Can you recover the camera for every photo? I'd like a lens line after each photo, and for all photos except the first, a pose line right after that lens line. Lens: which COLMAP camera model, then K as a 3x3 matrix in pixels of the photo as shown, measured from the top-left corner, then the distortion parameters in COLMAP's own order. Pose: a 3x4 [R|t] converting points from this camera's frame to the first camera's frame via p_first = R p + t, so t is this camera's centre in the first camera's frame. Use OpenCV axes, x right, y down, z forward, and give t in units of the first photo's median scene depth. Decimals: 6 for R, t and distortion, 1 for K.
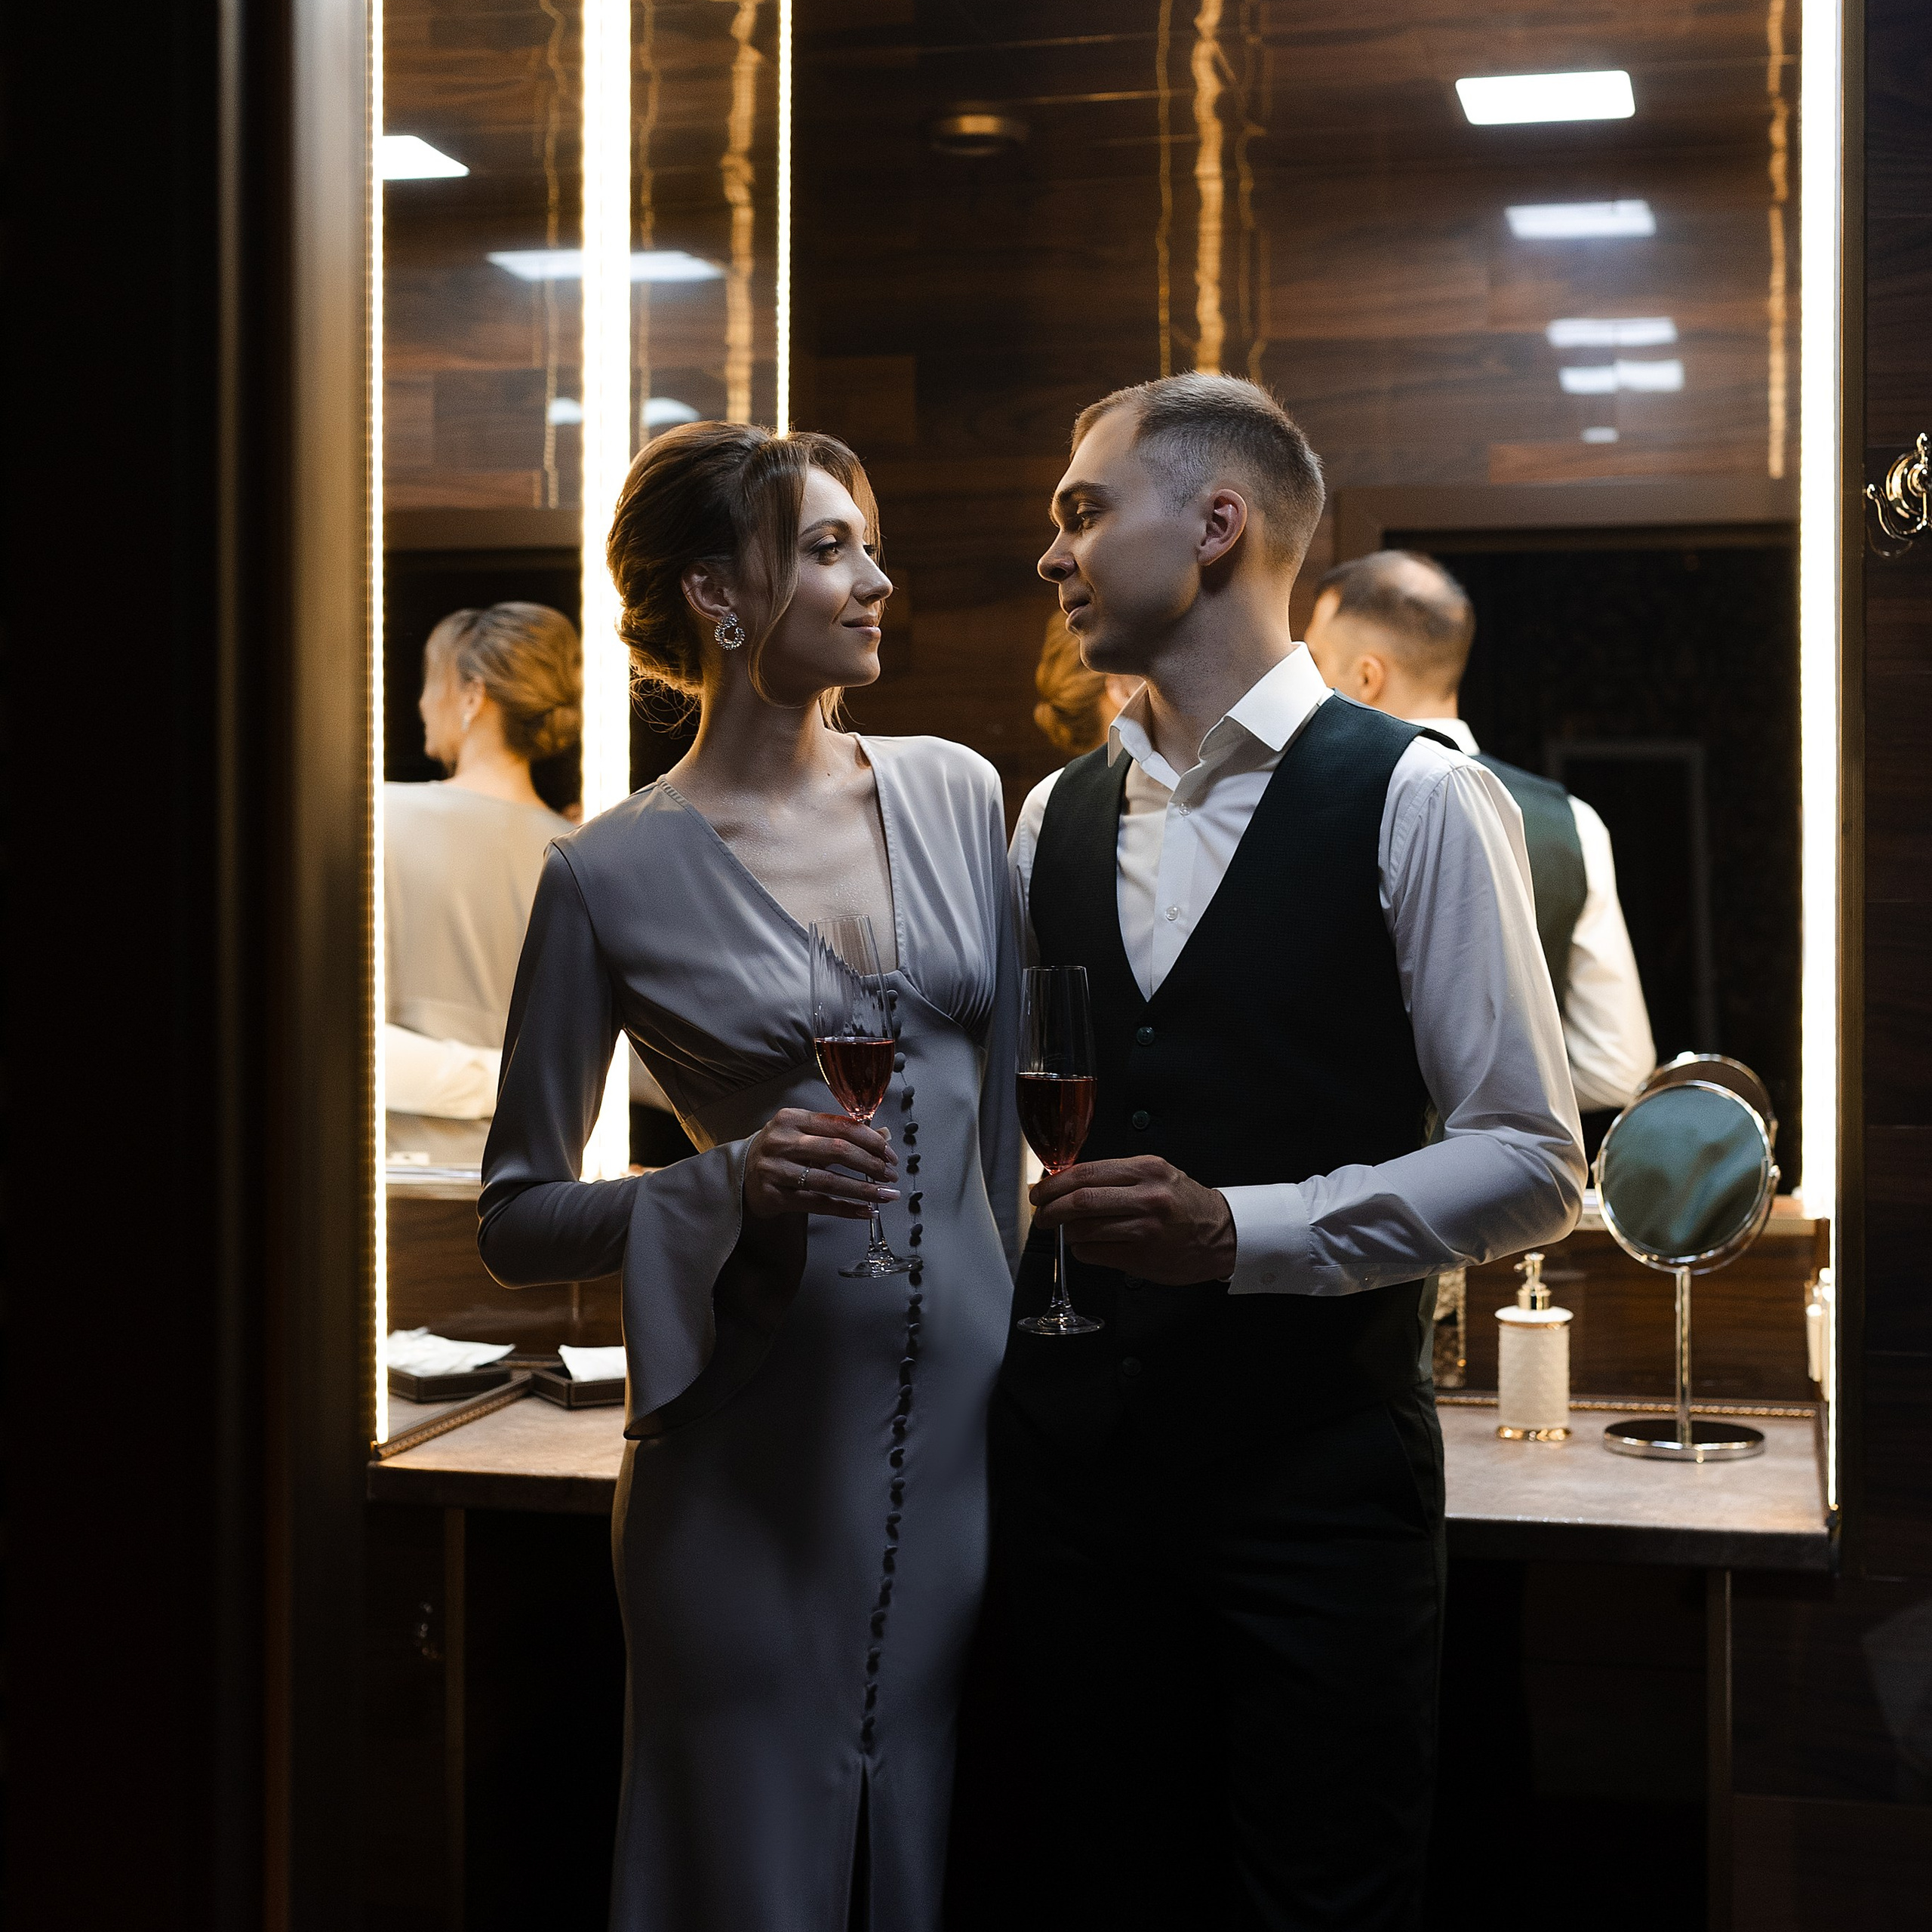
lens RADIAL K [[2093.2, 0, 1046.3], [0, 2093.2, 964.4], [0, 0, 1]] dist [-0.005341, 0.010483]
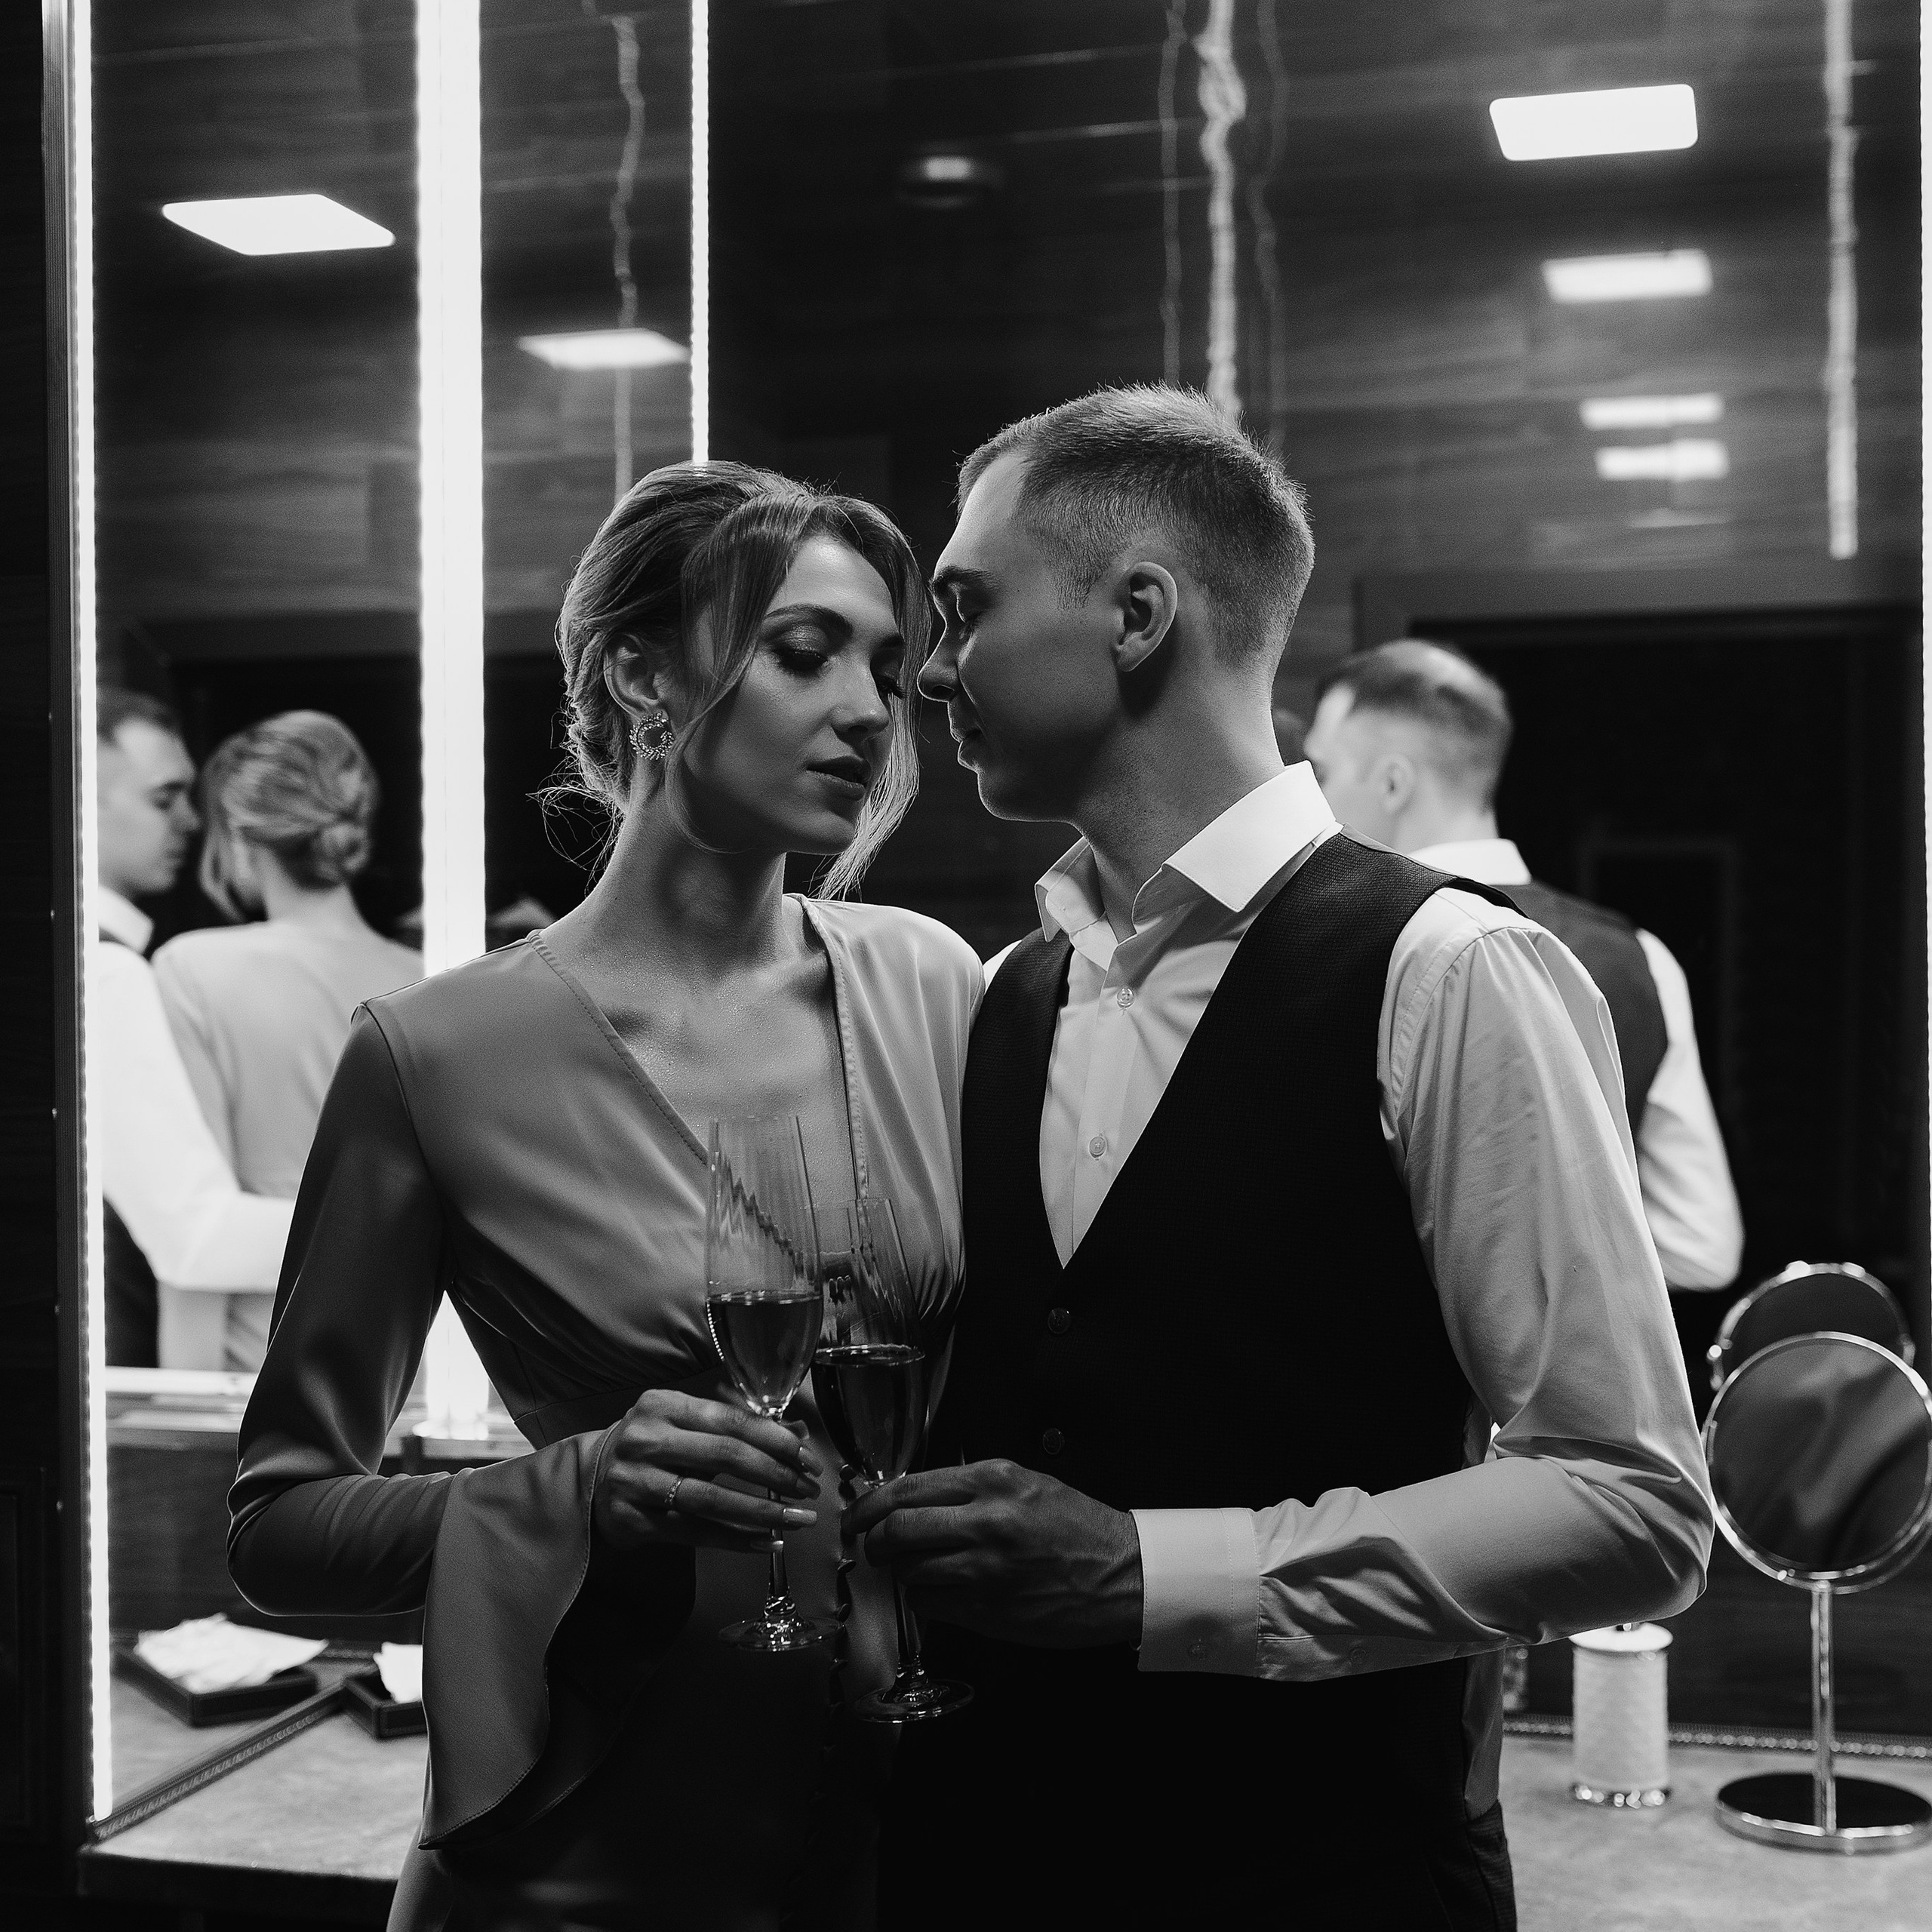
lens RADIAL K [[2047.4, 0, 1019.3], [0, 2047.4, 964.8], [0, 0, 1]] dist [0.197634, -0.357451]
pose [[0.999249, -0.012941, -0.036537, 0.048019], [0.011389, 0.999038, -0.042359, -0.045082], [0.037050, 0.041911, 0.998434, 0.225507]]
